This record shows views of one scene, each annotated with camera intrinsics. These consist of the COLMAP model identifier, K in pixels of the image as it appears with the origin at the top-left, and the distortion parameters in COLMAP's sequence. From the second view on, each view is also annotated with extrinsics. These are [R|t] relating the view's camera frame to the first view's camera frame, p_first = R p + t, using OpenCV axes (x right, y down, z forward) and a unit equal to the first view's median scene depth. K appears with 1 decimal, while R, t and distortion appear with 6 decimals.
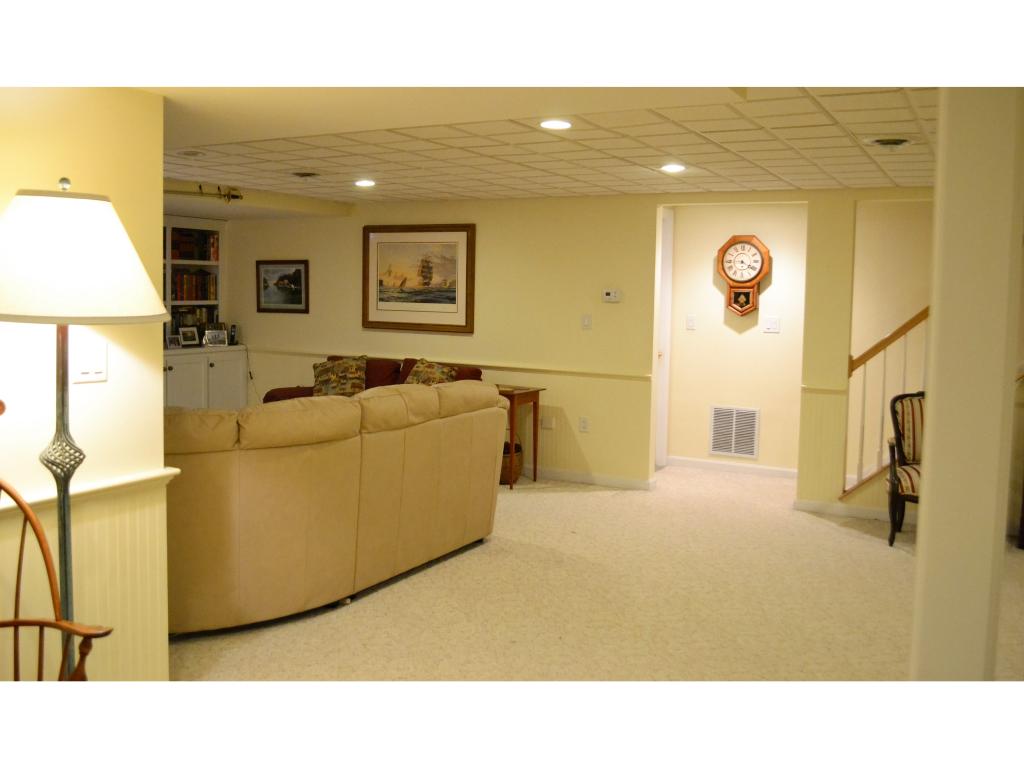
lens RADIAL K [[972.8, 0, 508.6], [0, 972.8, 385.2], [0, 0, 1]] dist [-0.062688, 0.000000]
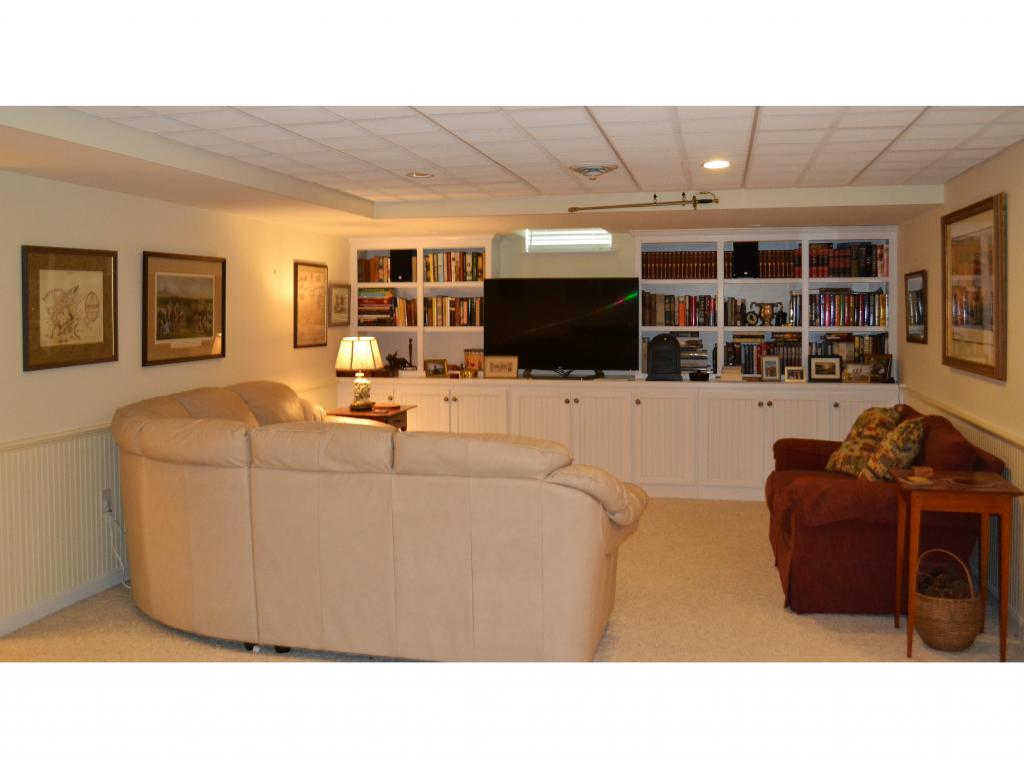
lens RADIAL K [[972.8, 0, 507.8], [0, 972.8, 378.3], [0, 0, 1]] dist [-0.062688, 0.000000]
pose [[0.242184, 0.049768, -0.968953, 0.434244], [-0.088381, 0.995663, 0.029050, -0.044764], [0.966197, 0.078601, 0.245532, 0.559684]]
